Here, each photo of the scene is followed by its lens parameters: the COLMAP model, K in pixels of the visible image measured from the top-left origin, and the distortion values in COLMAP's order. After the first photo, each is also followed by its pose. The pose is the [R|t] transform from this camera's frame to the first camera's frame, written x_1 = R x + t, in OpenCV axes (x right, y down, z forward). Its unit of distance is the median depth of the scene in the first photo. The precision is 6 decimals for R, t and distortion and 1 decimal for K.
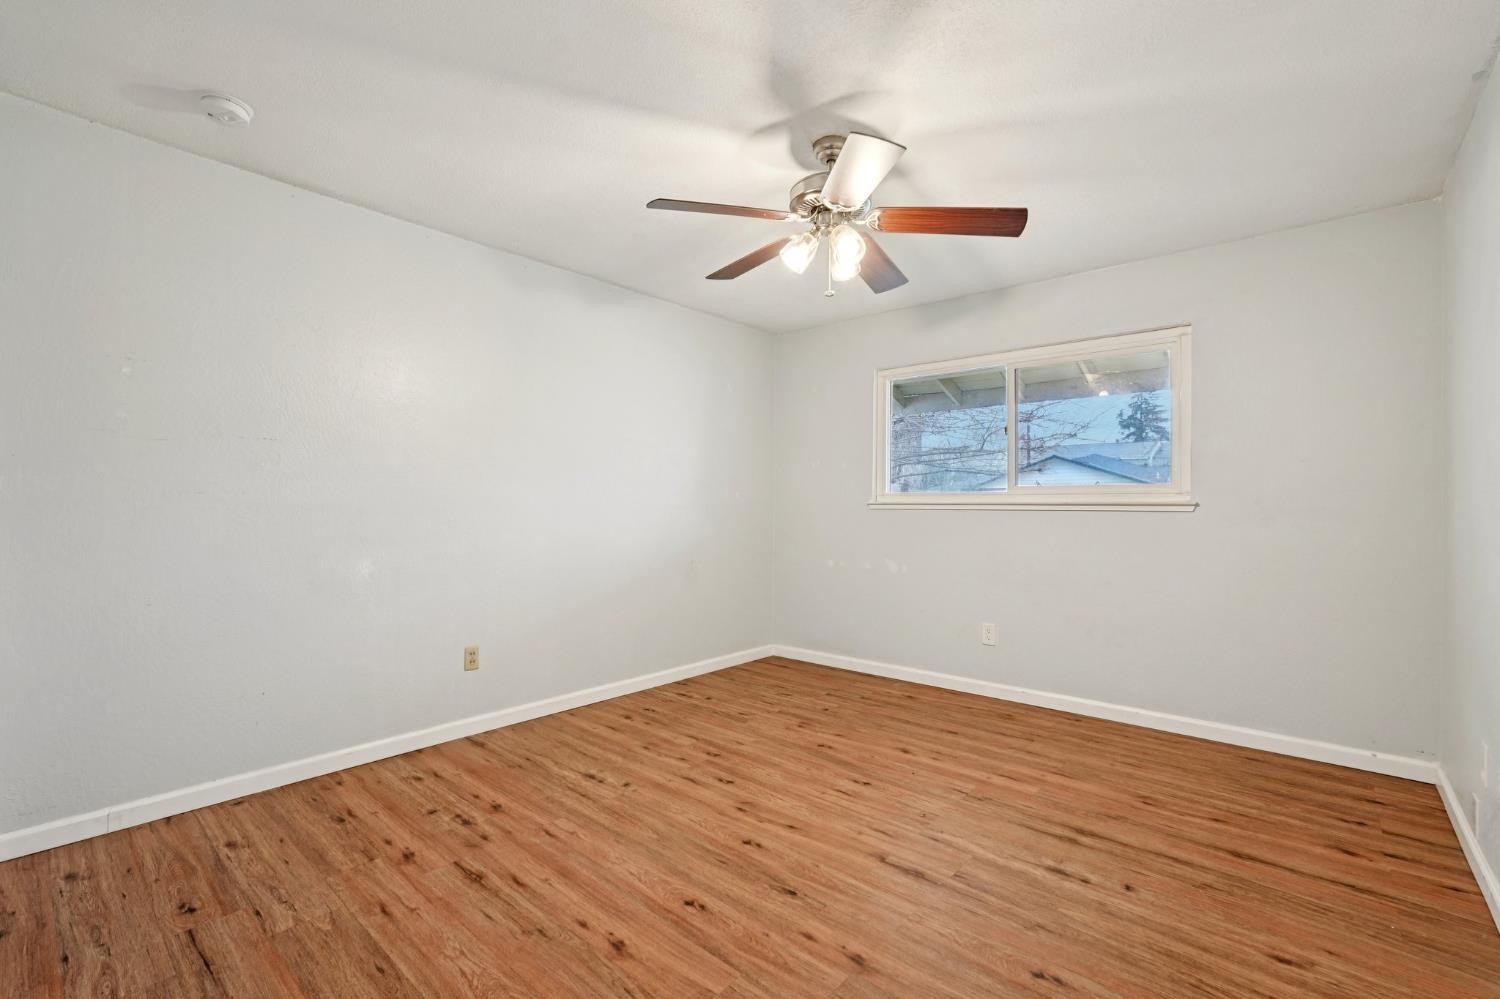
lens RADIAL K [[661.8, 0, 743.3], [0, 661.8, 500.6], [0, 0, 1]] dist [0.001481, 0.000861]
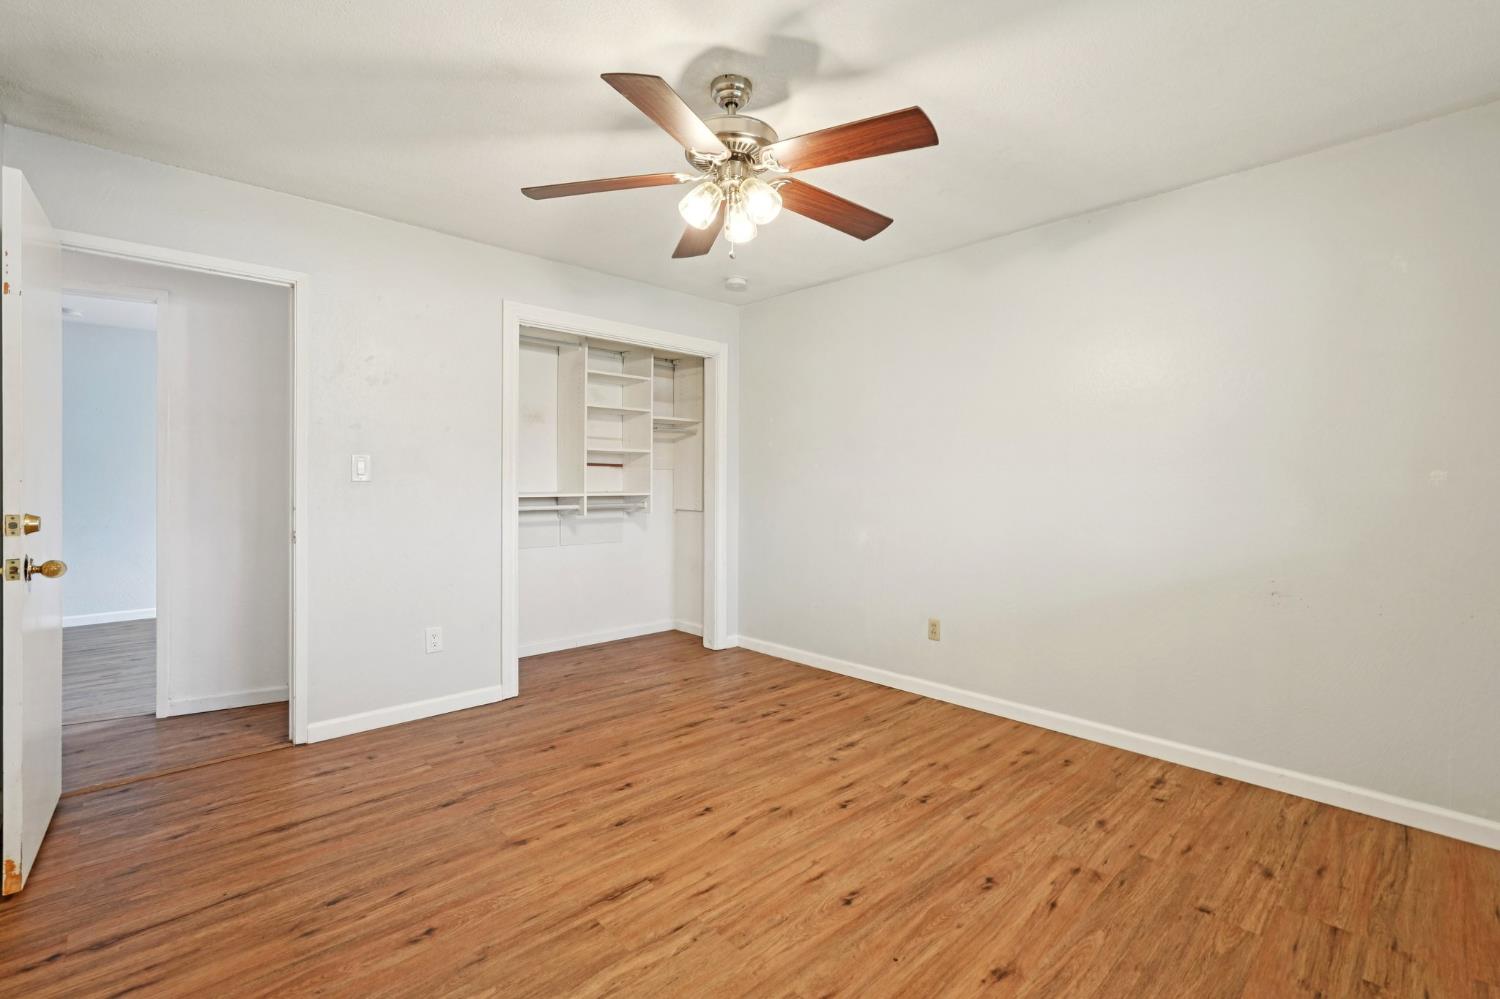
lens RADIAL K [[661.8, 0, 748.6], [0, 661.8, 493.2], [0, 0, 1]] dist [0.001481, 0.000861]
pose [[-0.095801, 0.004717, -0.995389, 0.887936], [0.006489, 0.999970, 0.004114, 0.005027], [0.995379, -0.006064, -0.095829, 0.986678]]
